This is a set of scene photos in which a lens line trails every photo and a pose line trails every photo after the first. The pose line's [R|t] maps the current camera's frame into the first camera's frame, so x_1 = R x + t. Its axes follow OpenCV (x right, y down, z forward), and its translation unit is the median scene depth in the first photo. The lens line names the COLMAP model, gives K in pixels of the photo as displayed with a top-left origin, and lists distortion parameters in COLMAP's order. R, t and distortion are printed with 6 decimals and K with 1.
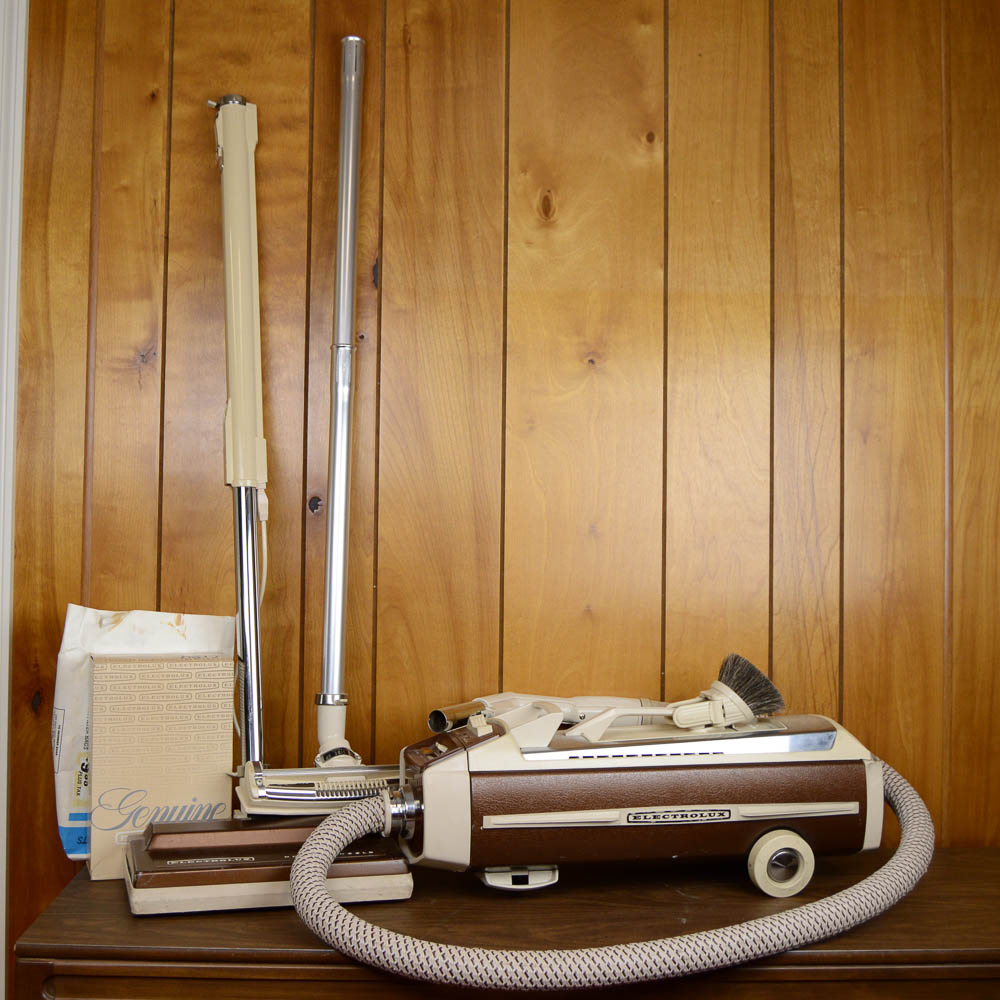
lens RADIAL K [[3784.7, 0, 500.0], [0, 3784.7, 500.0], [0, 0, 1]] dist [-0.073675, -0.515615]
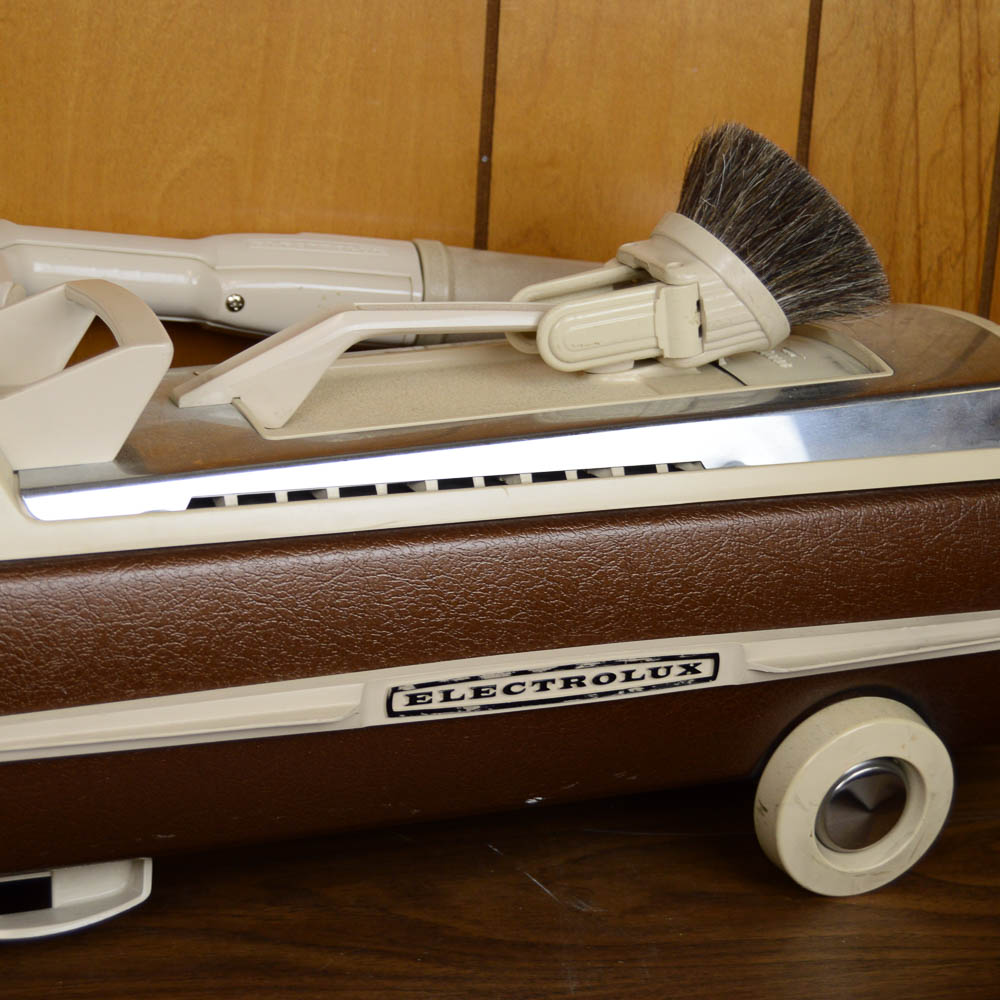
lens RADIAL K [[2338.6, 0, 500.0], [0, 2338.6, 500.0], [0, 0, 1]] dist [0.003459, -0.400716]
pose [[0.990118, 0.000593, 0.140236, 0.016525], [-0.042756, 0.953657, 0.297843, 0.014123], [-0.133561, -0.300896, 0.944258, 0.819047]]
